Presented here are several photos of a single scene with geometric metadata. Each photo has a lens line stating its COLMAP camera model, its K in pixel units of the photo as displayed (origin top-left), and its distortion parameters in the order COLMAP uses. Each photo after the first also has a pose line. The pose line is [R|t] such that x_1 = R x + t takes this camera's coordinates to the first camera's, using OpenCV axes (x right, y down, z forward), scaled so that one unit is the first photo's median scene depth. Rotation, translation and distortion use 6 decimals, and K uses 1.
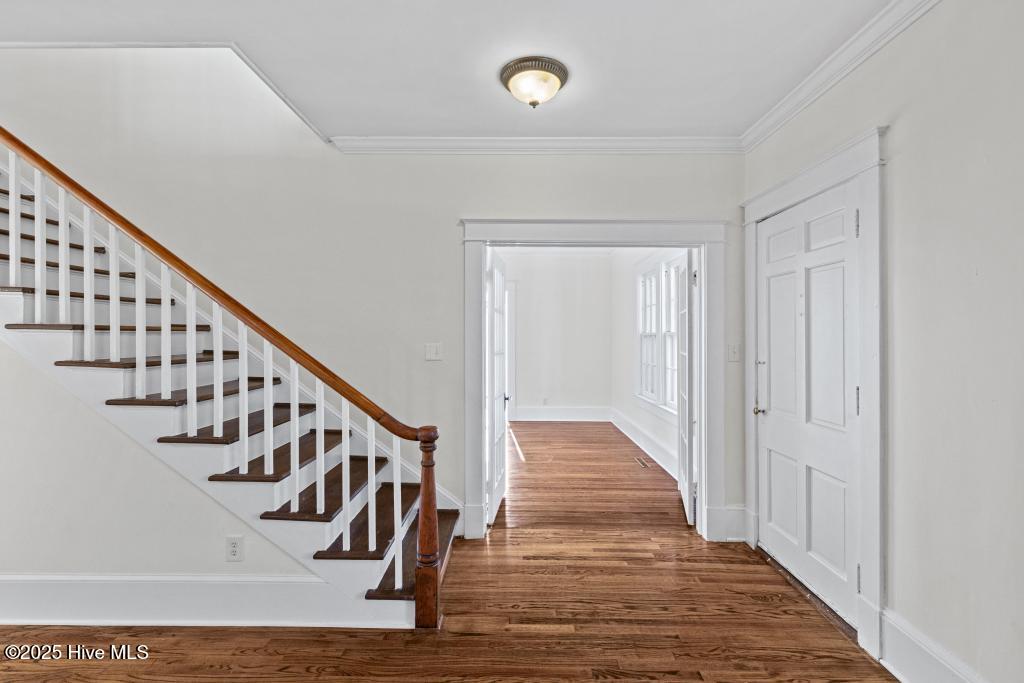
lens RADIAL K [[470.1, 0, 505.9], [0, 470.1, 332.8], [0, 0, 1]] dist [0.001049, 0.000127]
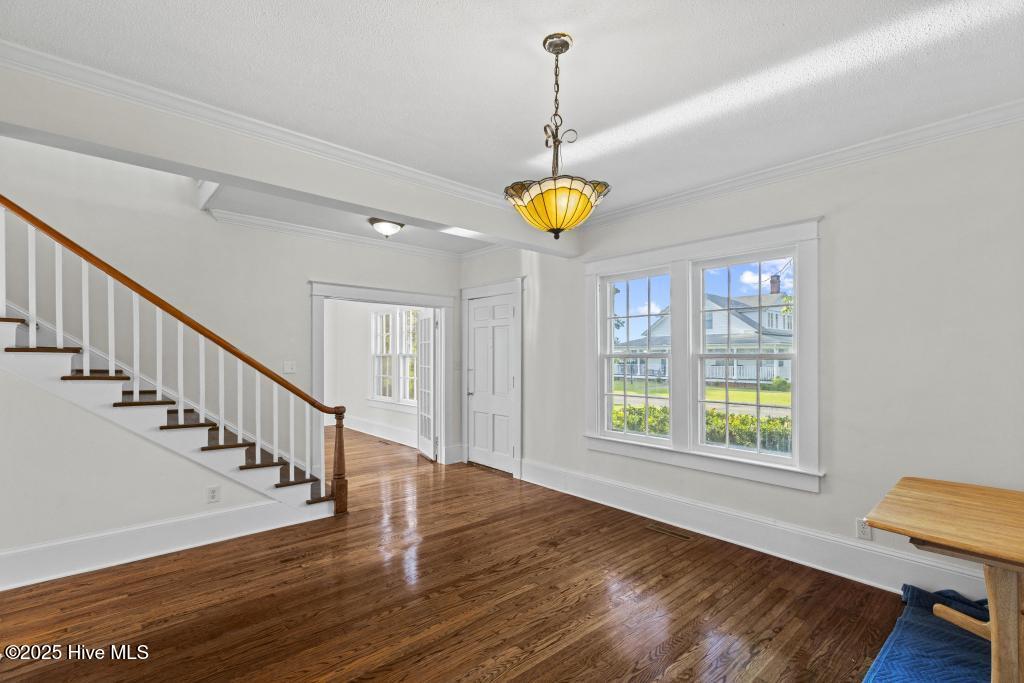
lens RADIAL K [[470.1, 0, 512.8], [0, 470.1, 350.8], [0, 0, 1]] dist [0.001049, 0.000127]
pose [[0.742005, 0.006191, 0.670366, -0.796954], [-0.003959, 0.999980, -0.004853, -0.009571], [-0.670383, 0.000947, 0.742015, -0.731409]]
